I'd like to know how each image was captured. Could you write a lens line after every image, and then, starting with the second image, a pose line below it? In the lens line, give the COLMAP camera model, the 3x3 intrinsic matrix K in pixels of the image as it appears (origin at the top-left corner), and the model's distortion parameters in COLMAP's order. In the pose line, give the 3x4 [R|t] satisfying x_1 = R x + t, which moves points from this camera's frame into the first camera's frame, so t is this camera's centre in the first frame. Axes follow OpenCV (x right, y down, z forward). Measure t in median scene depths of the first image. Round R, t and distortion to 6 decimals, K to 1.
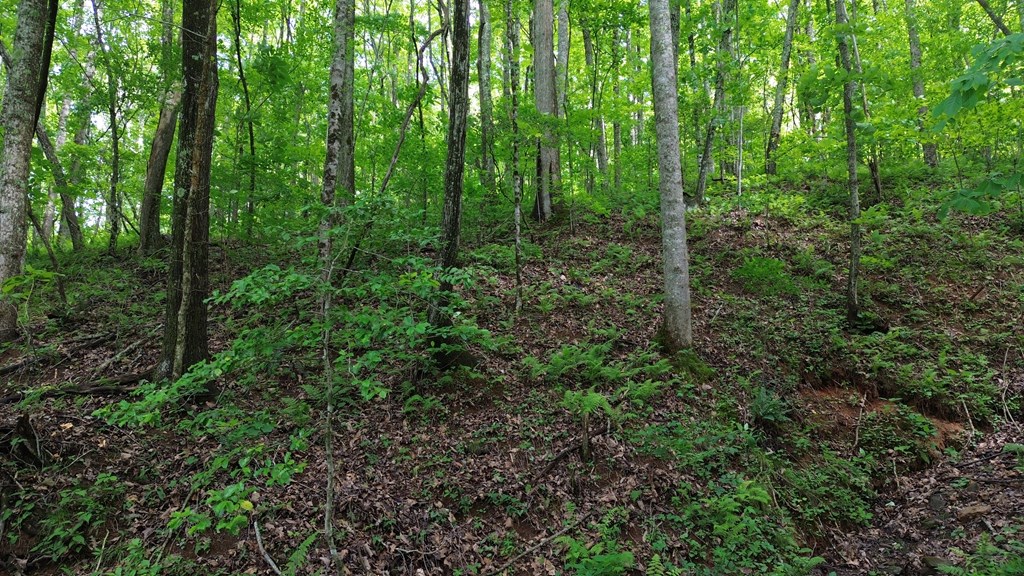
lens RADIAL K [[734.5, 0, 508.5], [0, 734.5, 285.0], [0, 0, 1]] dist [0.070949, -0.069987]
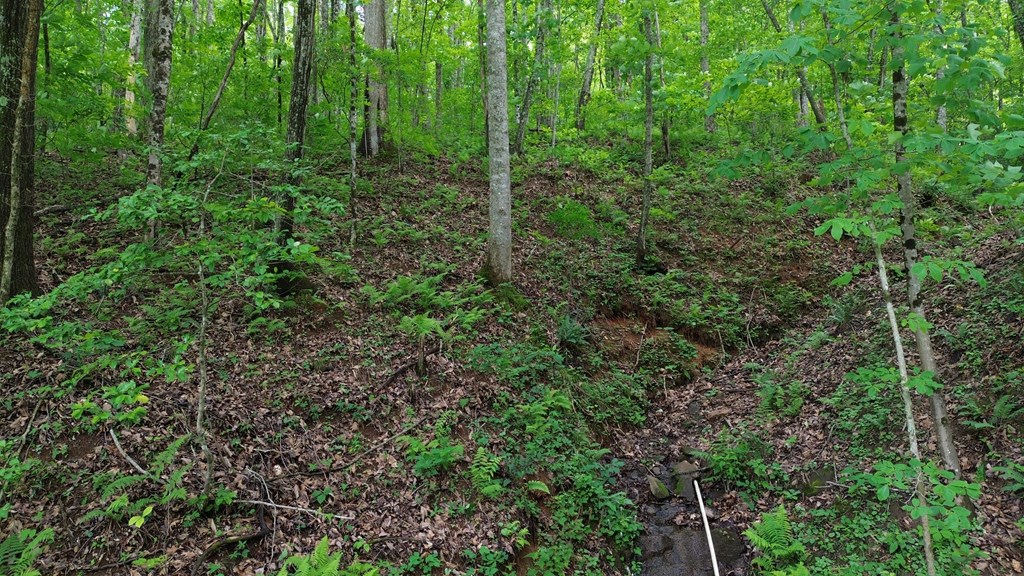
lens RADIAL K [[734.5, 0, 511.7], [0, 734.5, 288.4], [0, 0, 1]] dist [0.070949, -0.069987]
pose [[0.965166, 0.023751, 0.260557, -0.044308], [-0.046125, 0.995720, 0.080094, 0.005505], [-0.257539, -0.089323, 0.962131, -0.087462]]
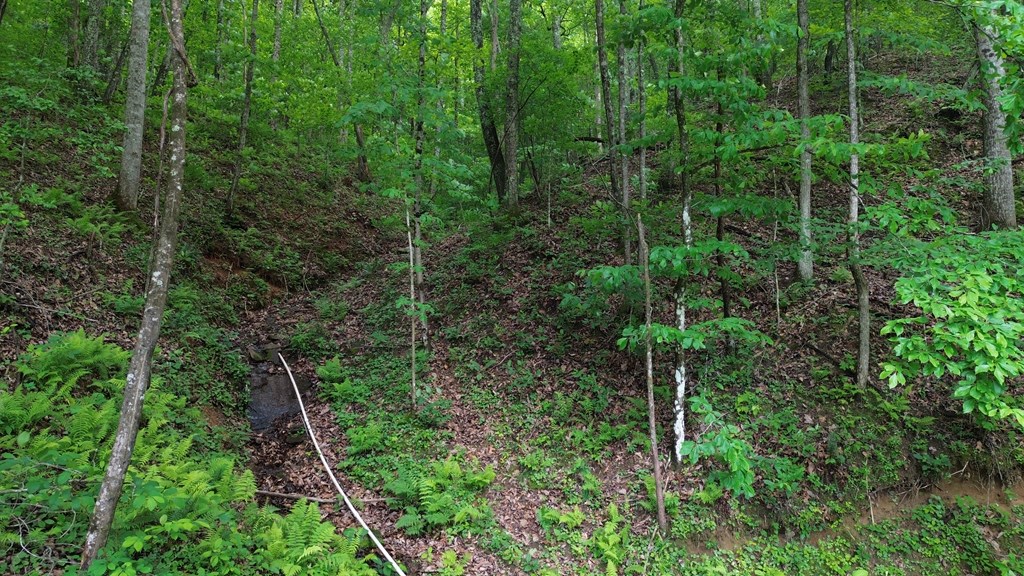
lens RADIAL K [[738.0, 0, 509.1], [0, 738.0, 290.5], [0, 0, 1]] dist [0.074767, -0.006785]
pose [[0.611708, 0.111889, 0.783131, -0.438748], [-0.181441, 0.983401, 0.001222, 0.105543], [-0.769995, -0.142840, 0.621855, -0.492023]]
